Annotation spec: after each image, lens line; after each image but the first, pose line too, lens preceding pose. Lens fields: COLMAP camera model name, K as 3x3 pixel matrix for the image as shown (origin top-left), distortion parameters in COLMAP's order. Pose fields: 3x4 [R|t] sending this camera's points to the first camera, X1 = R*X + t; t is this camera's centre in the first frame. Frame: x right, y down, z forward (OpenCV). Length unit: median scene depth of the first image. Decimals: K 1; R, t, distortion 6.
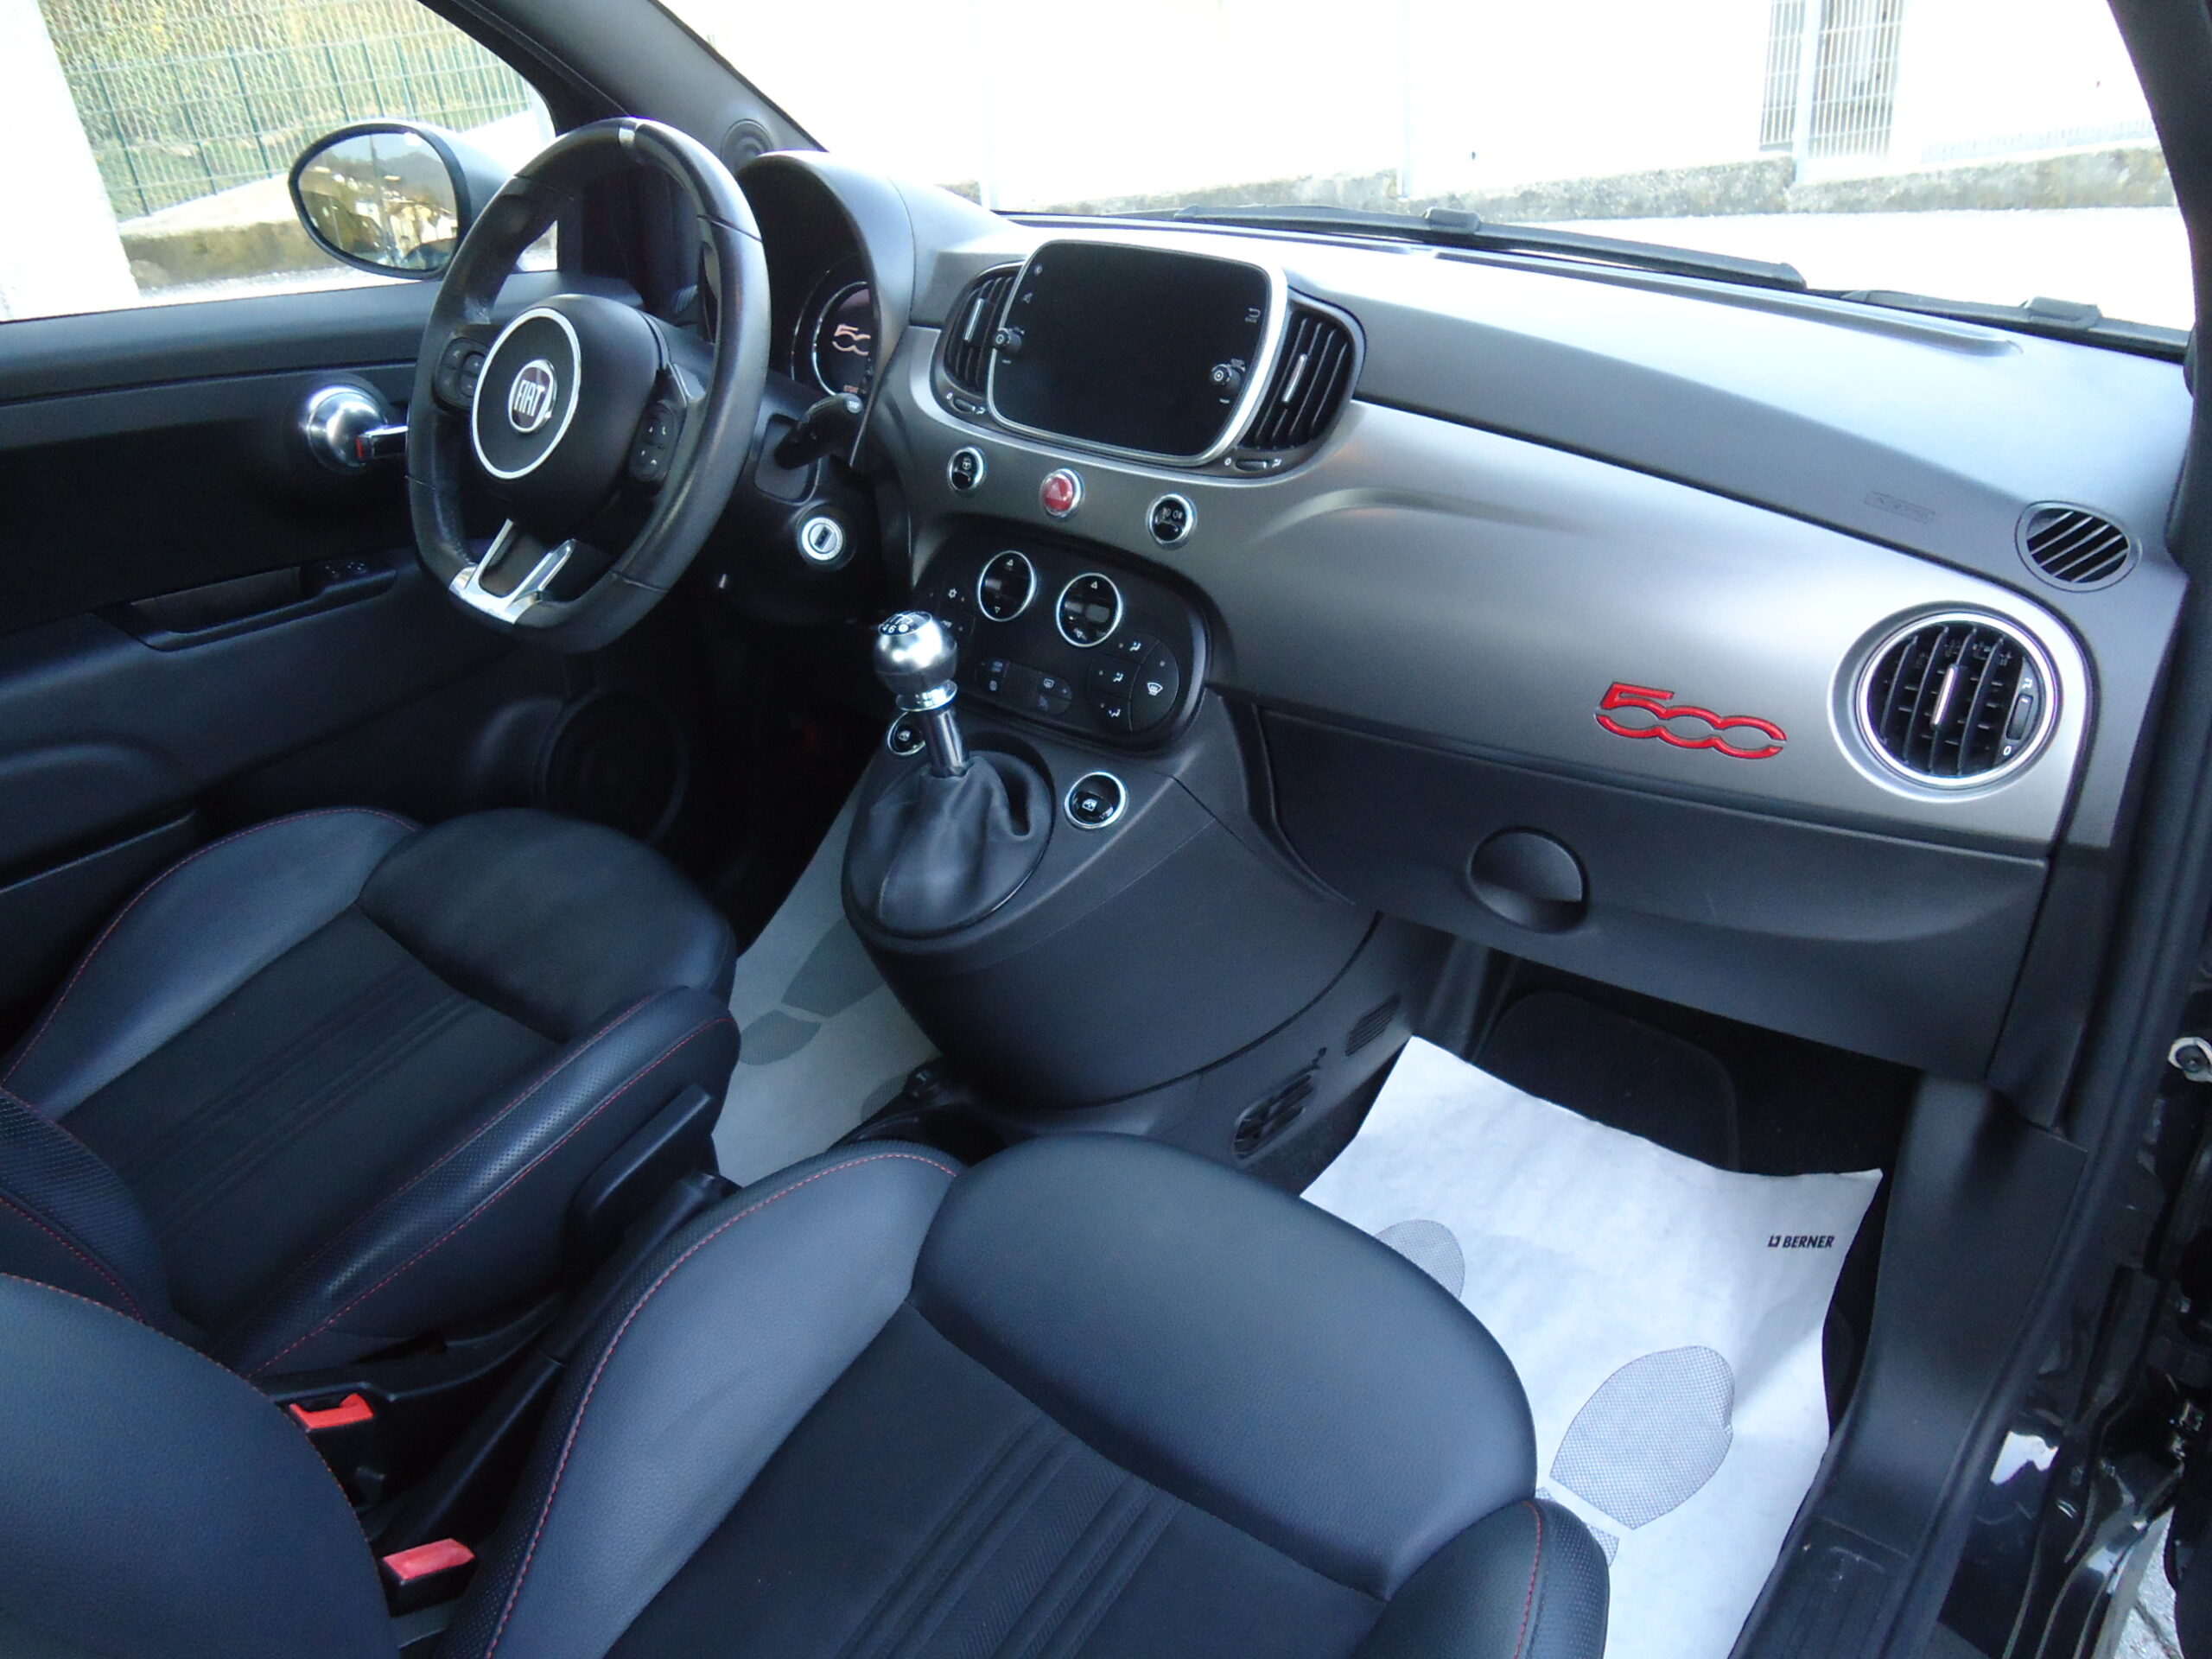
lens RADIAL K [[1626.7, 0, 1106.0], [0, 1626.7, 829.5], [0, 0, 1]] dist [-0.006730, -0.007201]
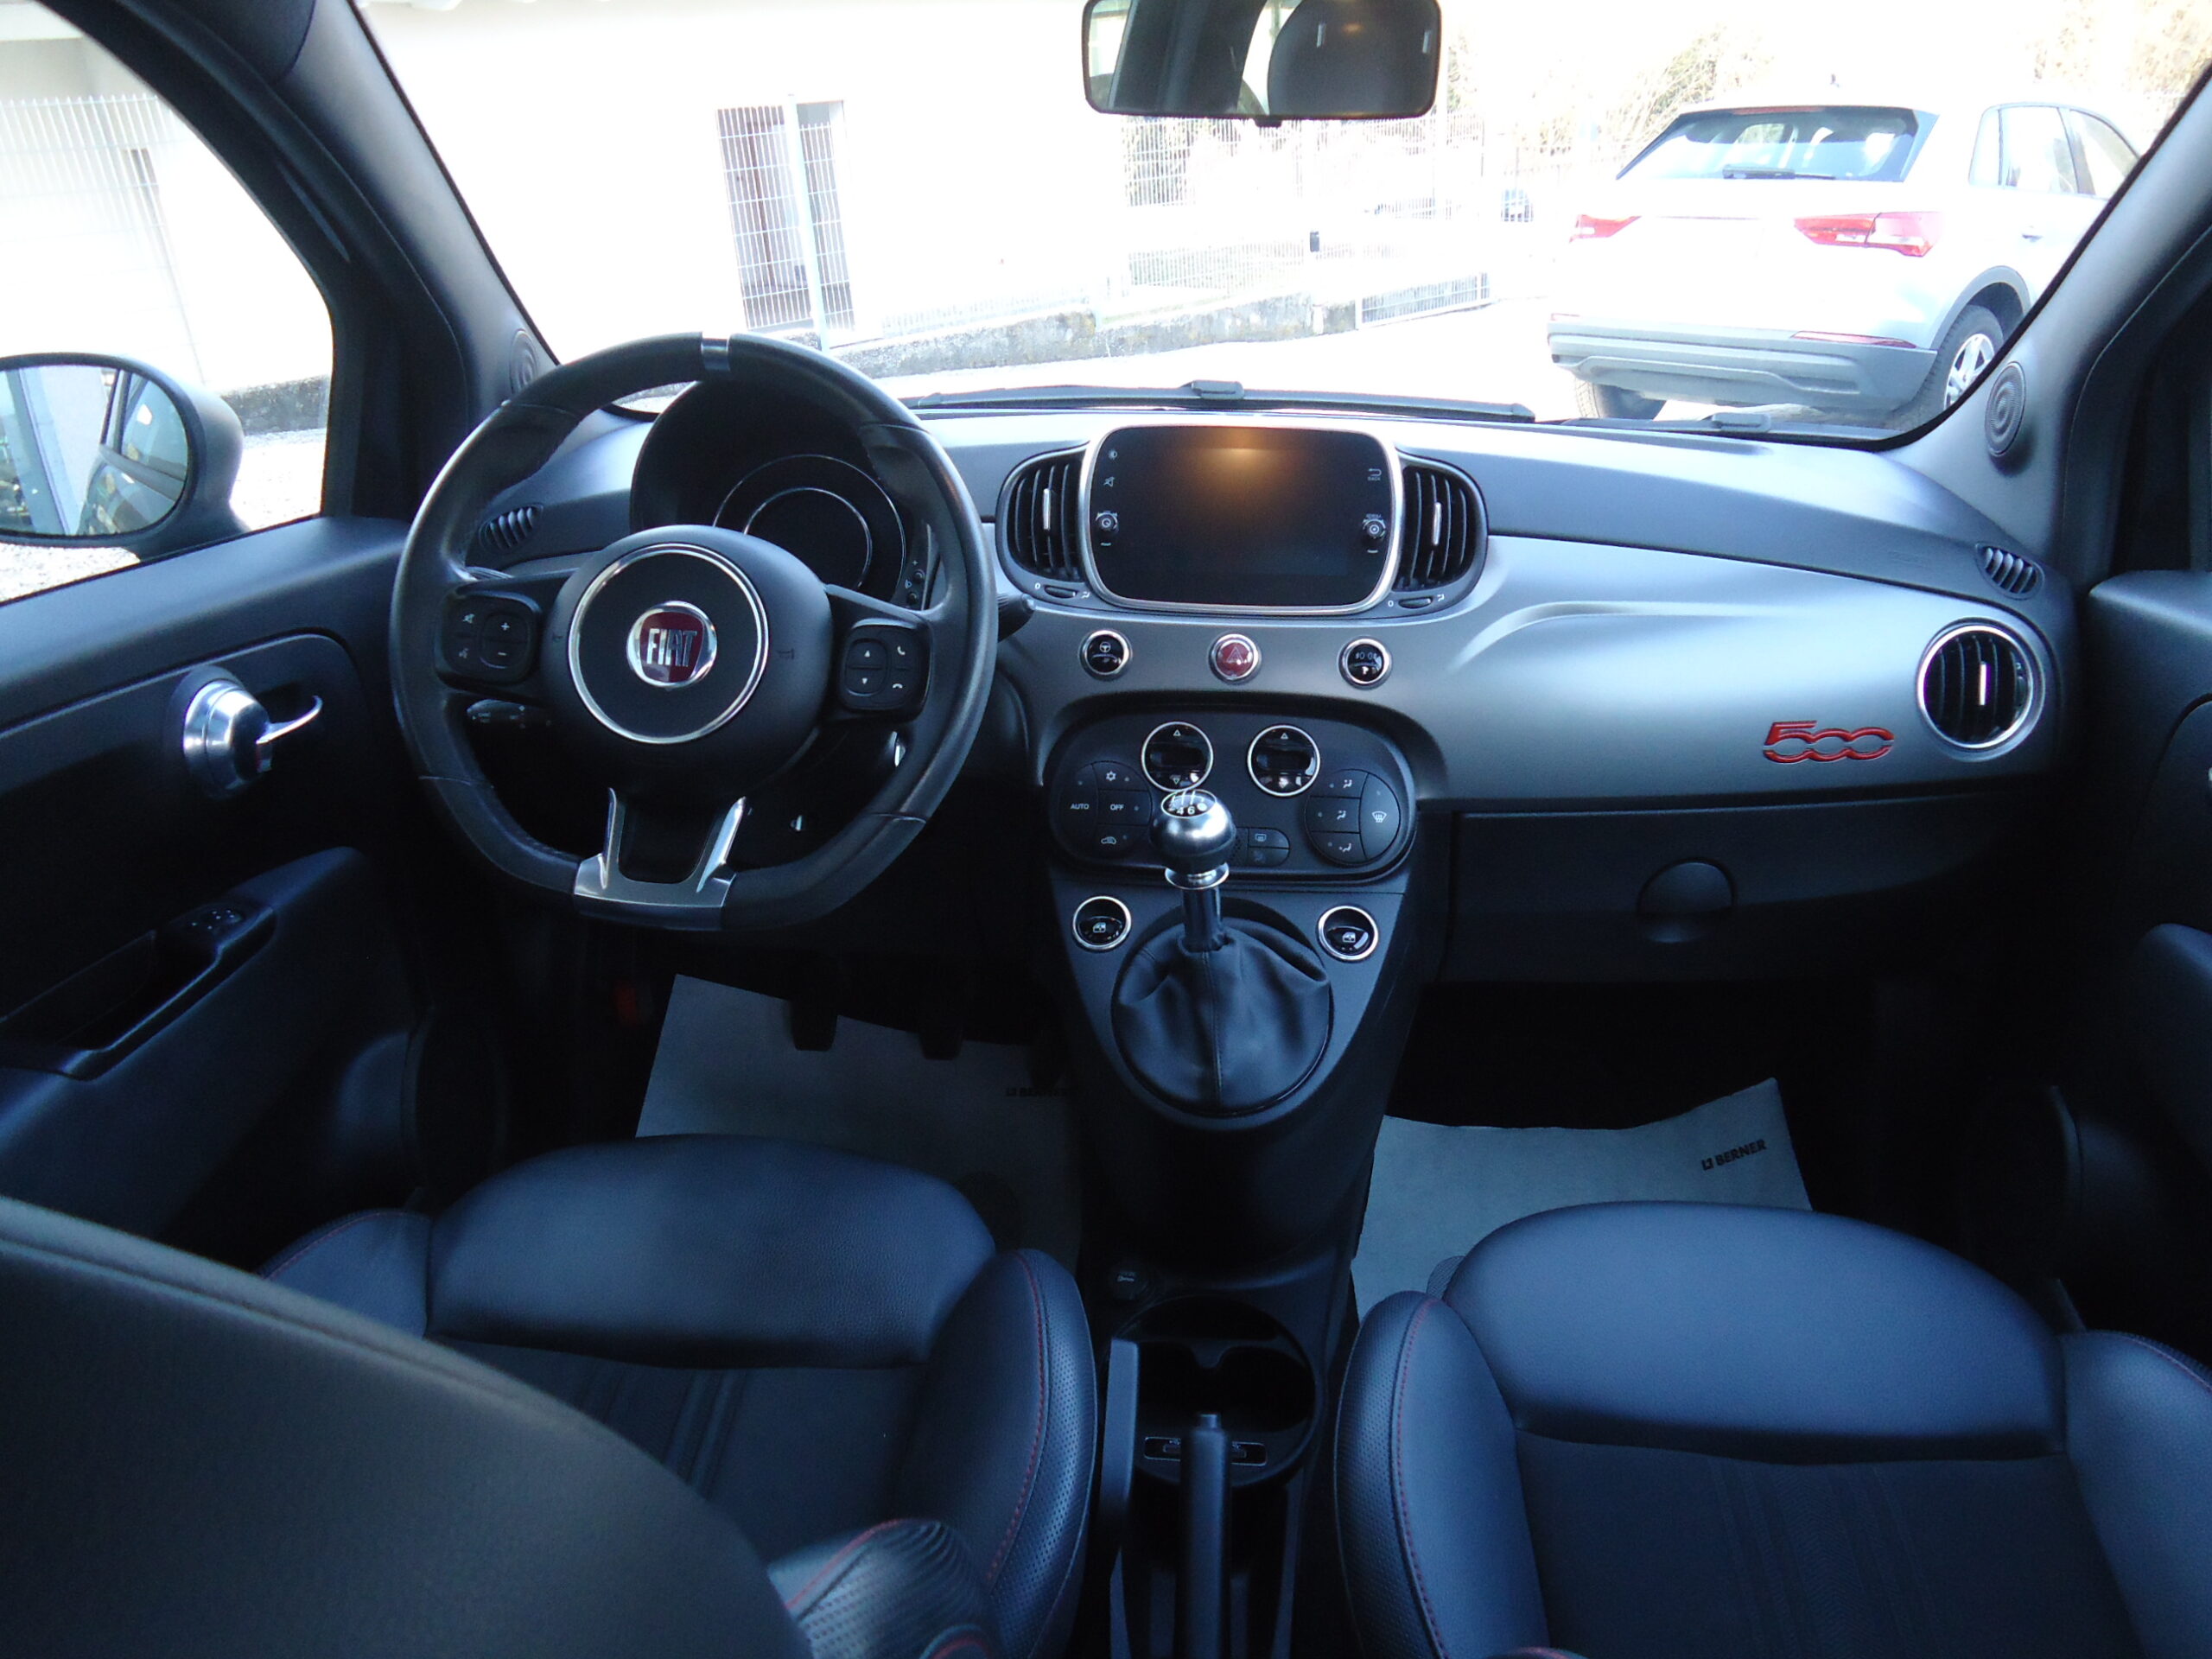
lens RADIAL K [[1606.6, 0, 1112.0], [0, 1606.6, 820.3], [0, 0, 1]] dist [-0.008244, -0.000710]
pose [[0.817173, -0.204398, 0.538934, -0.629133], [0.258191, 0.965765, -0.025209, -0.095246], [-0.515331, 0.159748, 0.841971, 0.182318]]
